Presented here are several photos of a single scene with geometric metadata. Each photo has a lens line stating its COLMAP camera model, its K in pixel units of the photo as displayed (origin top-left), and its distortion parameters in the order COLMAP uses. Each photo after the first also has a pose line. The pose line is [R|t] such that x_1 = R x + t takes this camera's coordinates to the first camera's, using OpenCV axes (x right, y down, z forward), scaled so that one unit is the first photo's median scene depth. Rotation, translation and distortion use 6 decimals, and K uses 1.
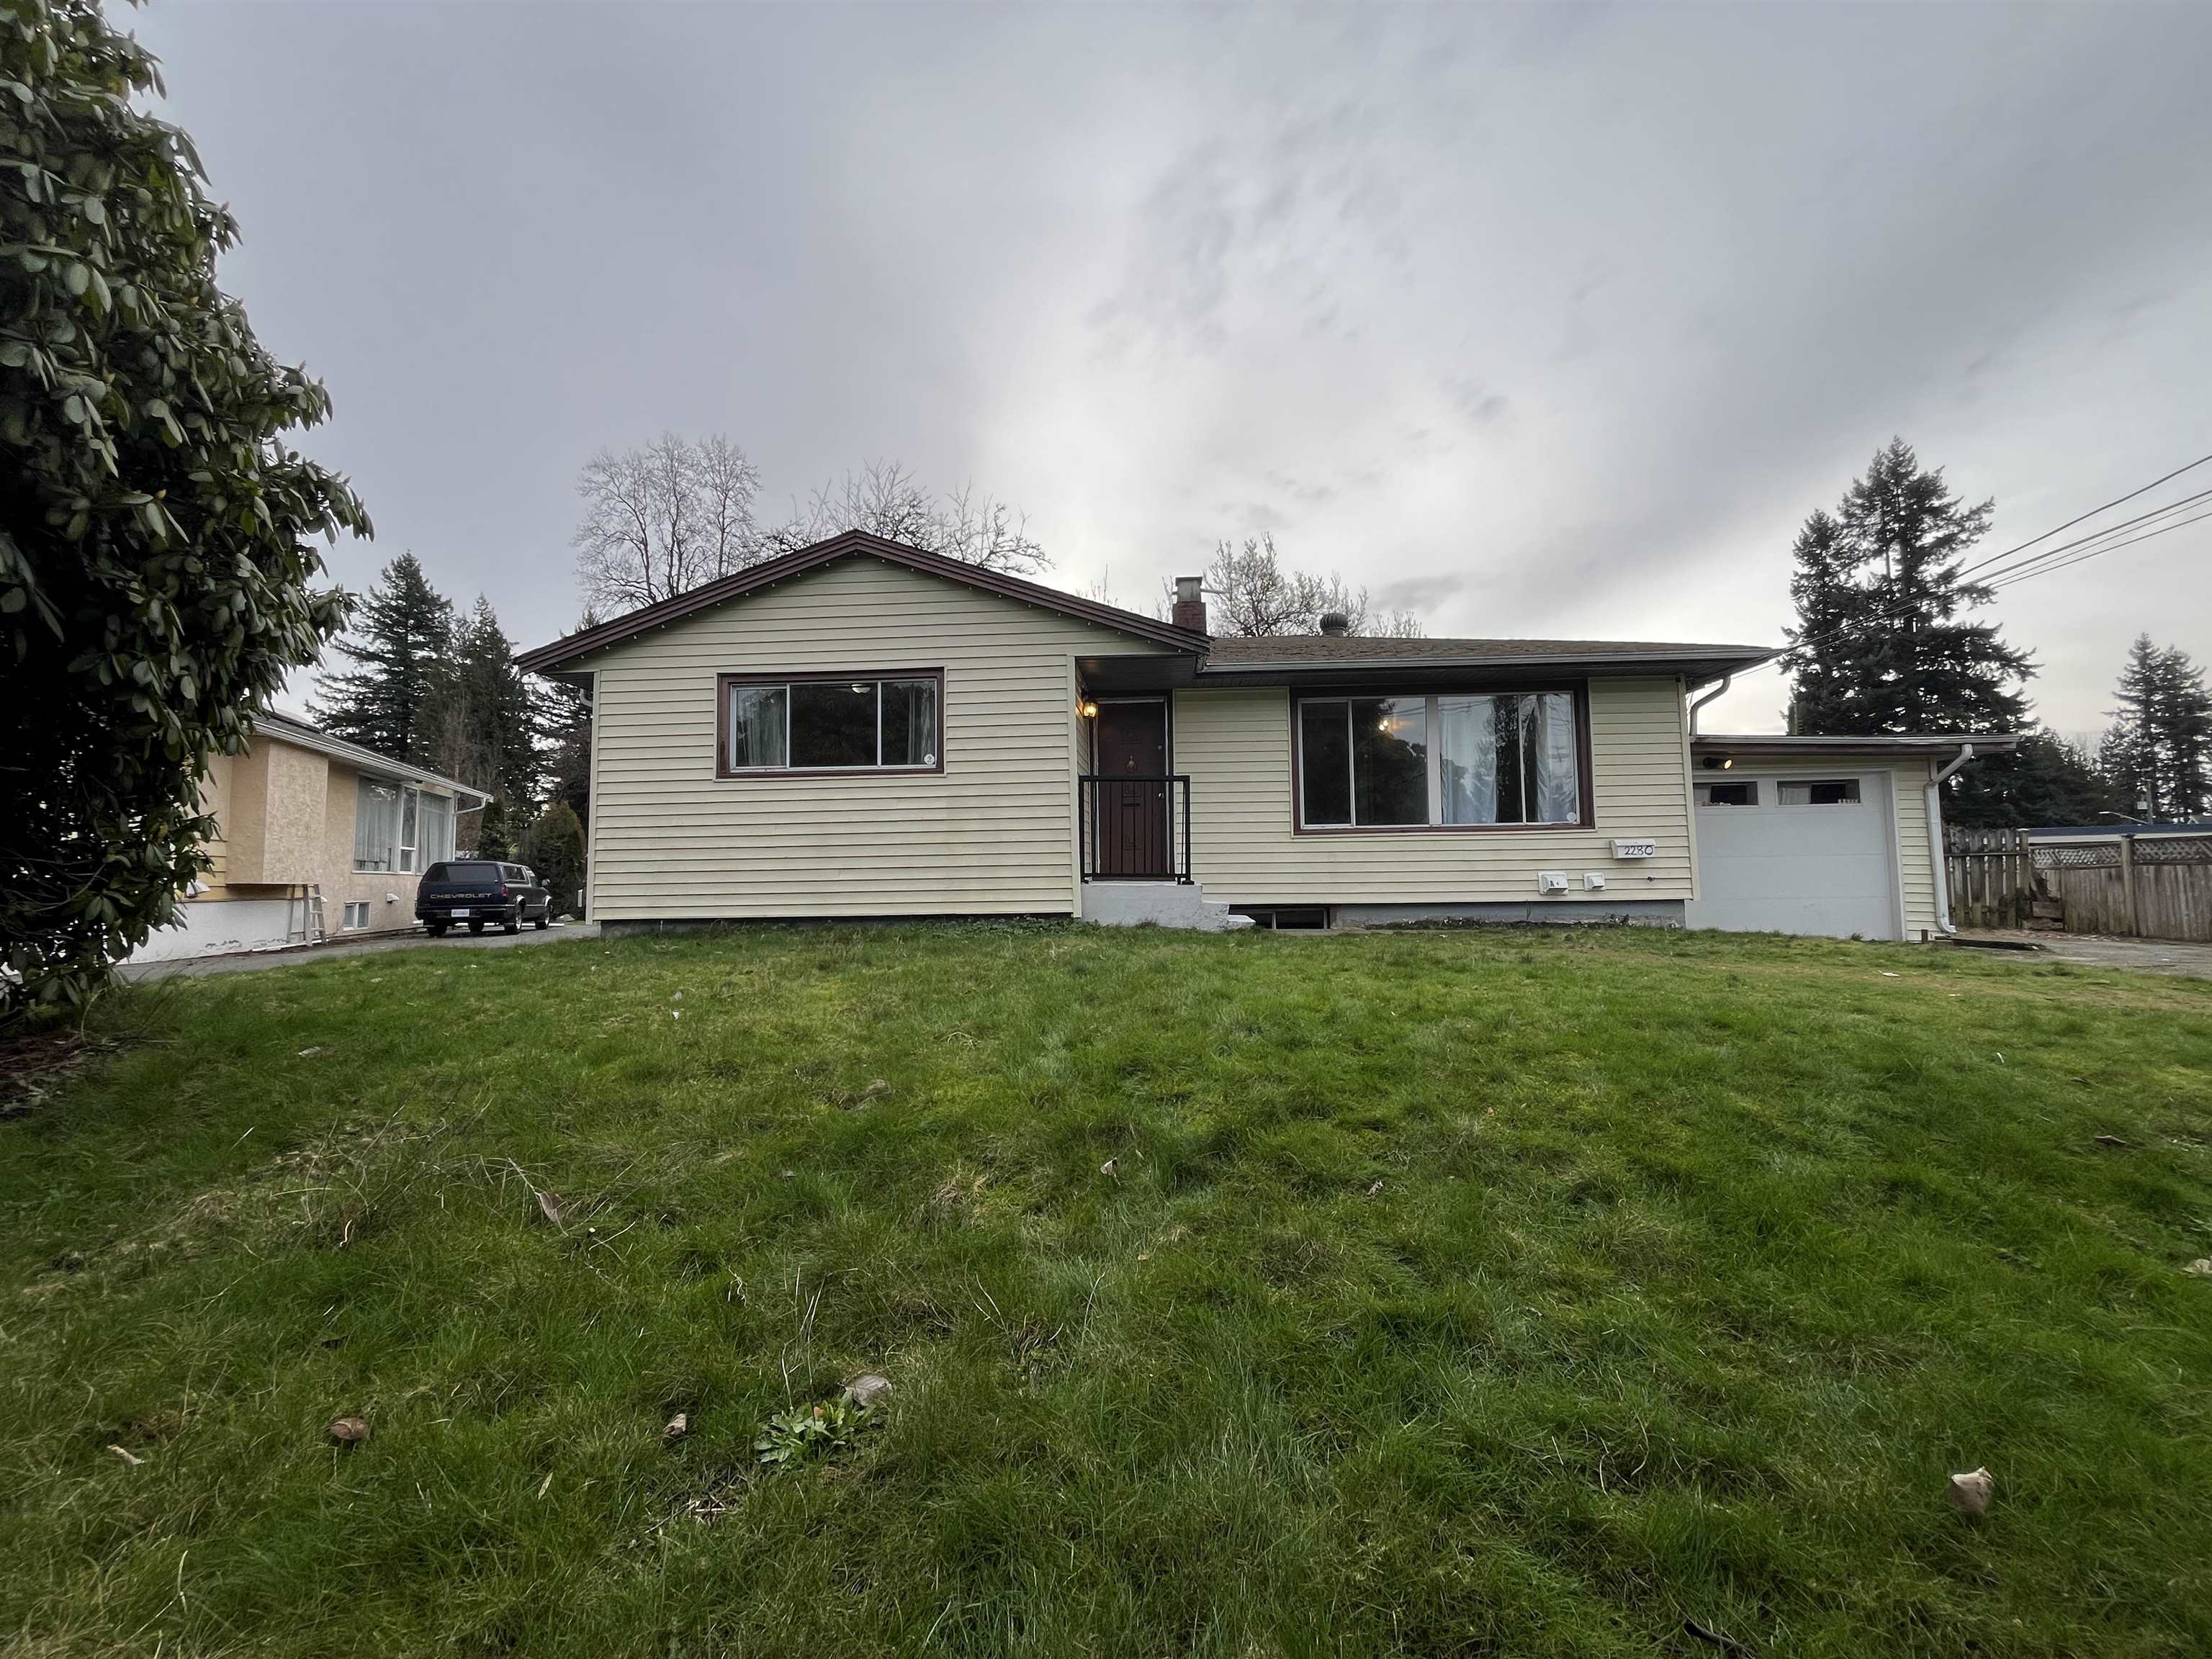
lens RADIAL K [[882.3, 0, 1114.1], [0, 882.3, 824.9], [0, 0, 1]] dist [-0.001952, 0.000404]
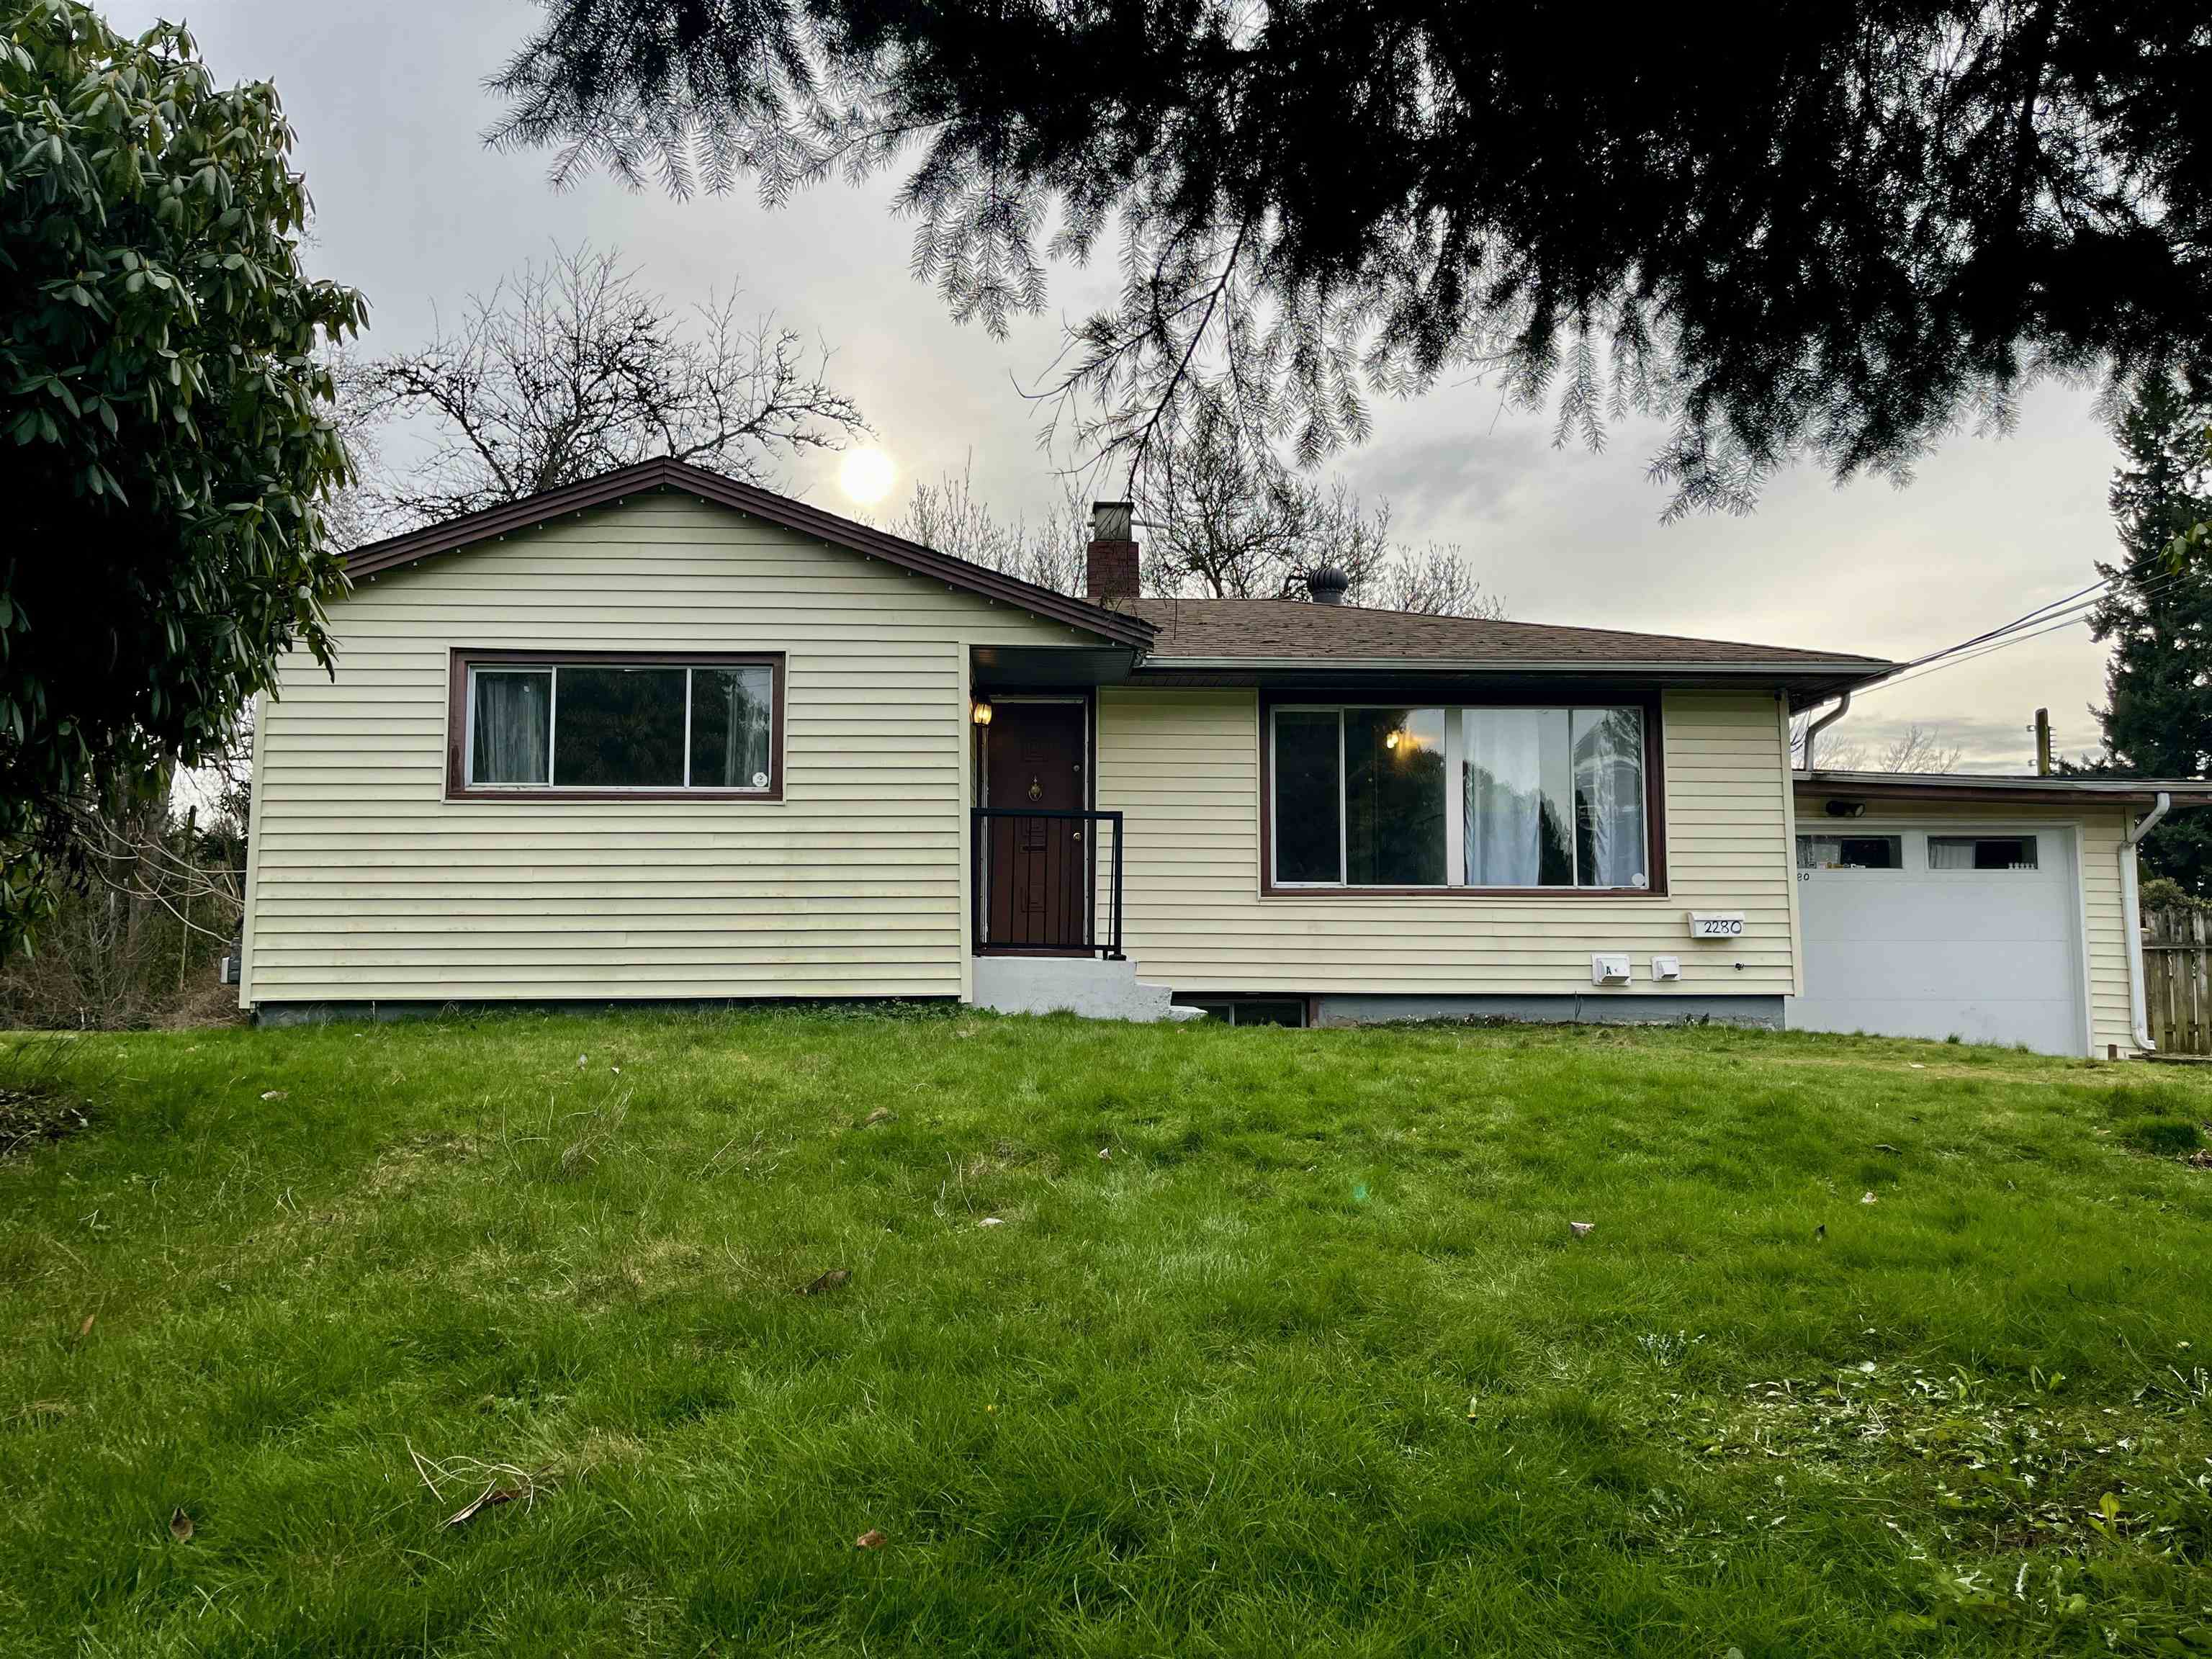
lens RADIAL K [[1675.2, 0, 1101.1], [0, 1675.2, 824.0], [0, 0, 1]] dist [0.089943, -0.116349]
pose [[0.994603, 0.024149, 0.100903, -0.060947], [-0.021096, 0.999290, -0.031208, -0.001749], [-0.101585, 0.028911, 0.994407, -0.323932]]
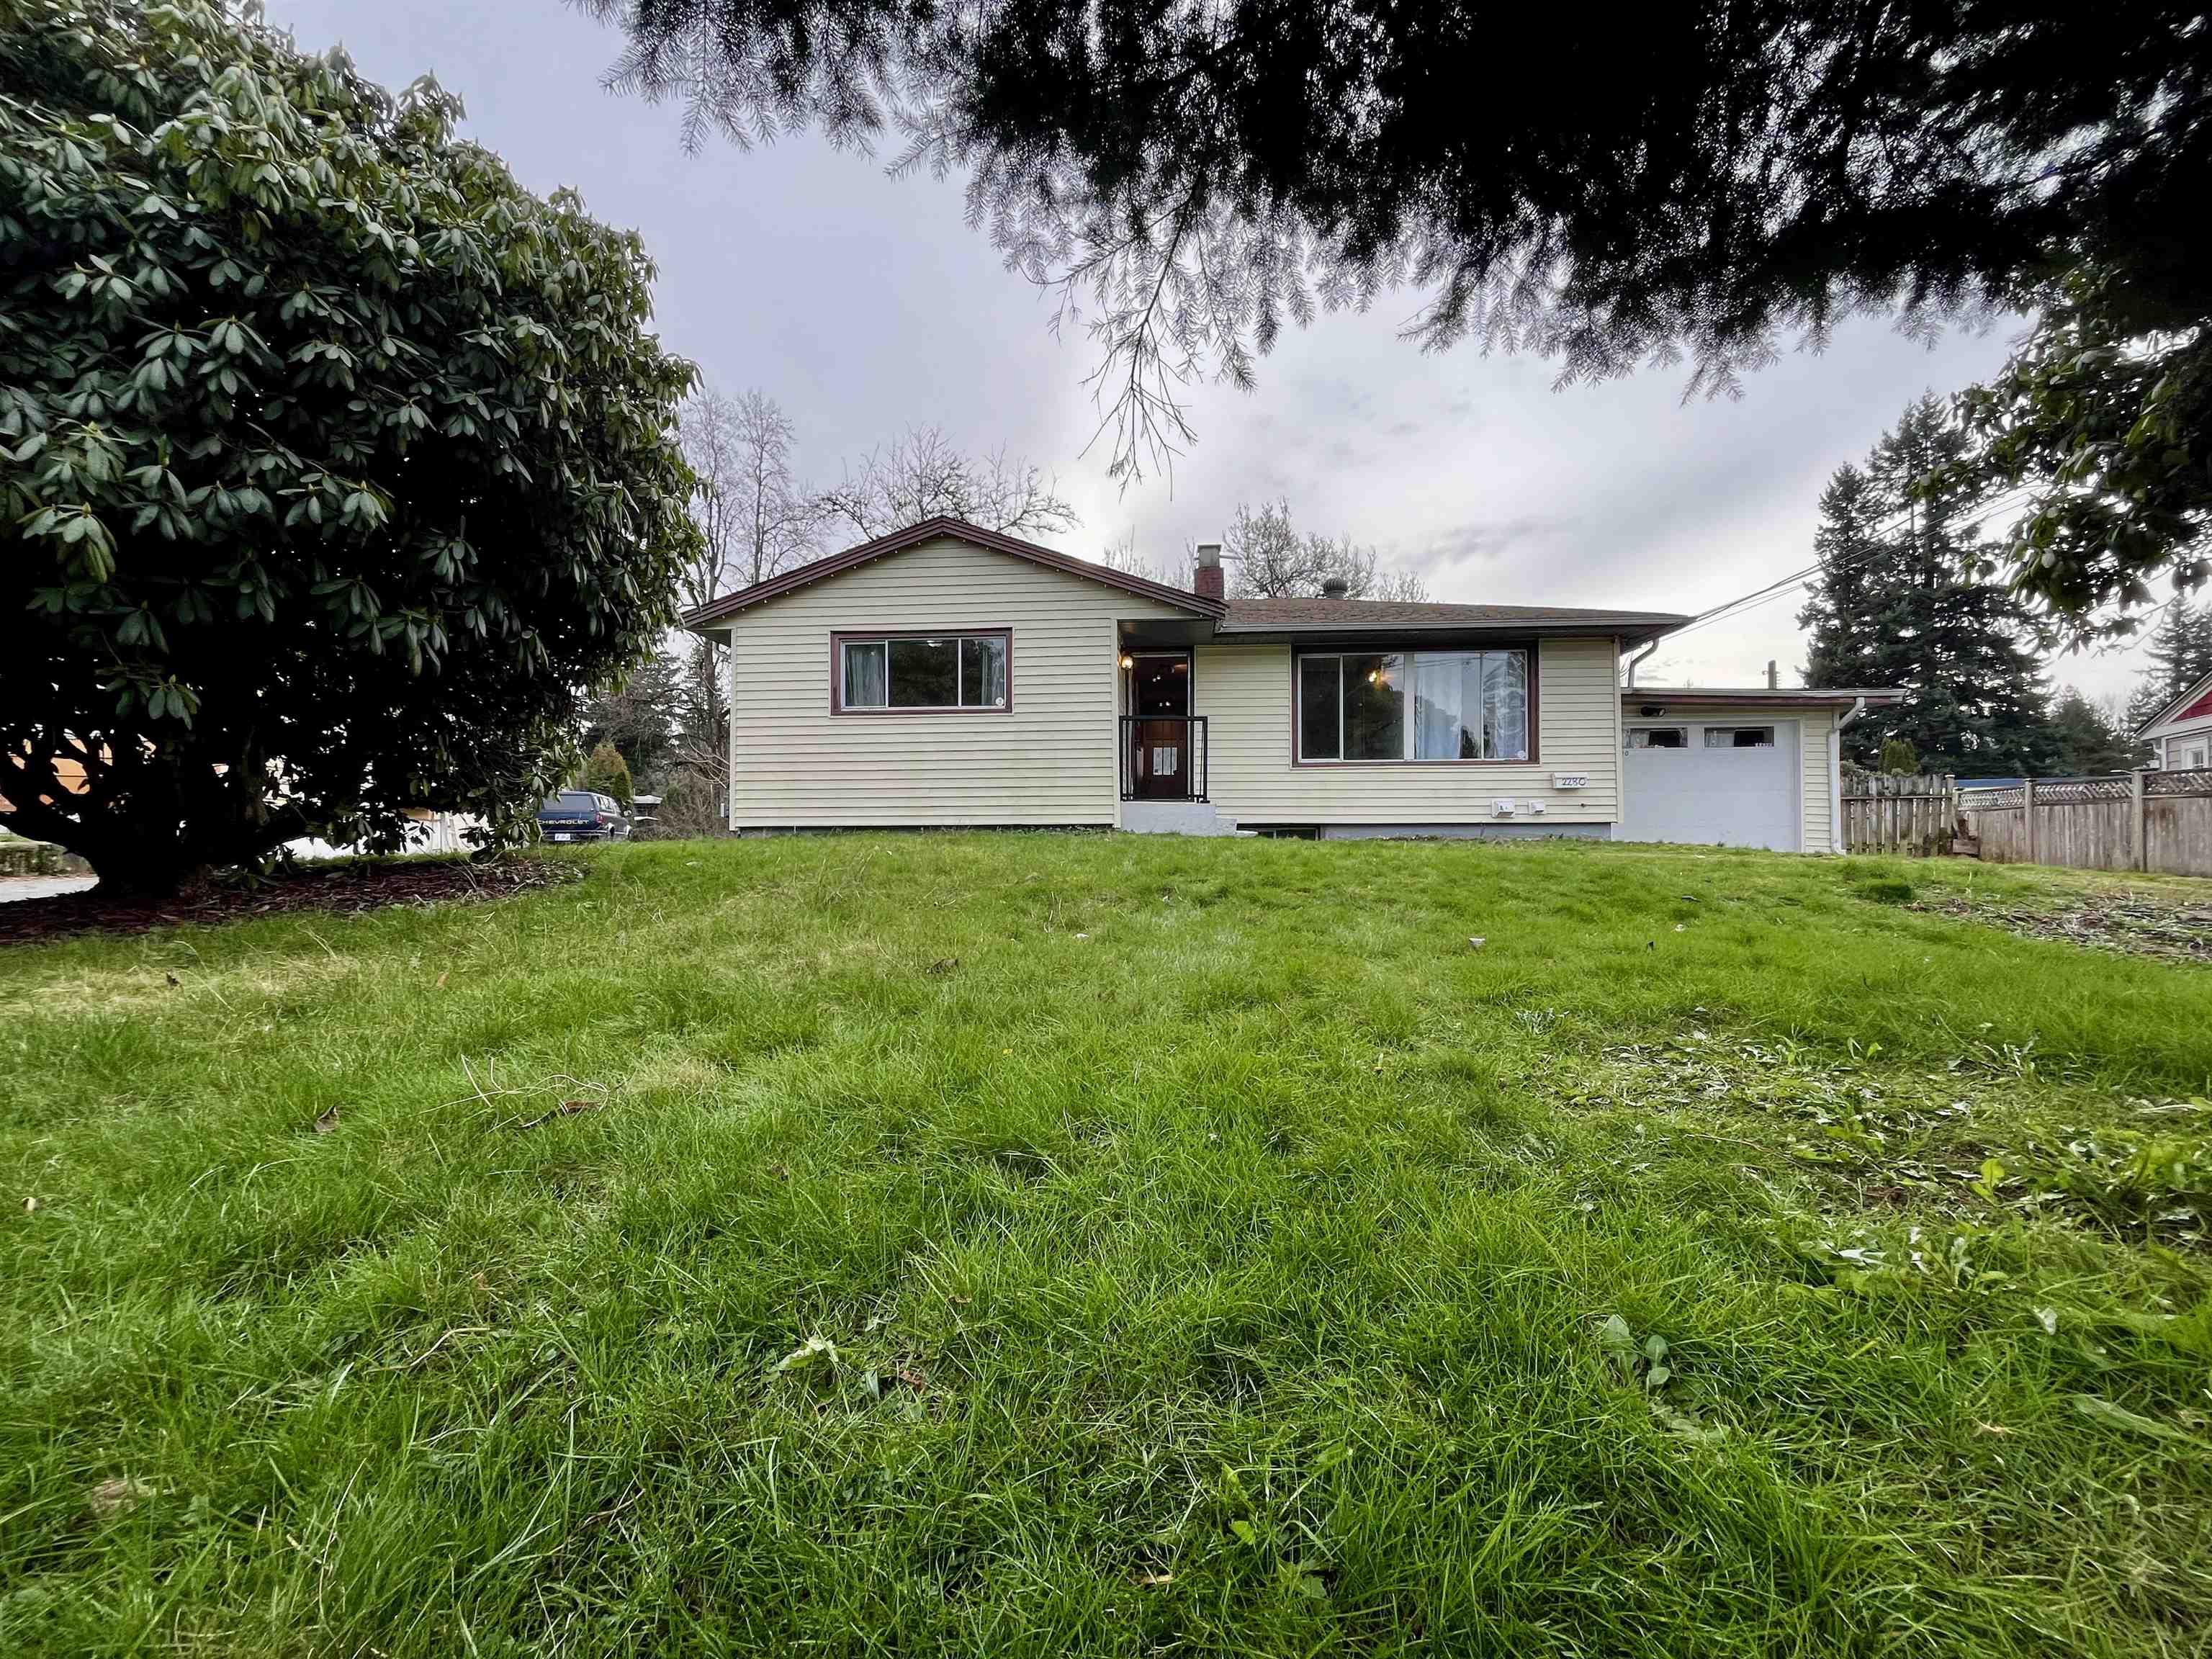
lens RADIAL K [[891.2, 0, 1108.5], [0, 891.2, 826.0], [0, 0, 1]] dist [-0.001226, -0.000375]
pose [[0.999688, 0.011689, -0.022067, -0.021234], [-0.010460, 0.998432, 0.054998, 0.026495], [0.022675, -0.054750, 0.998243, -0.231227]]
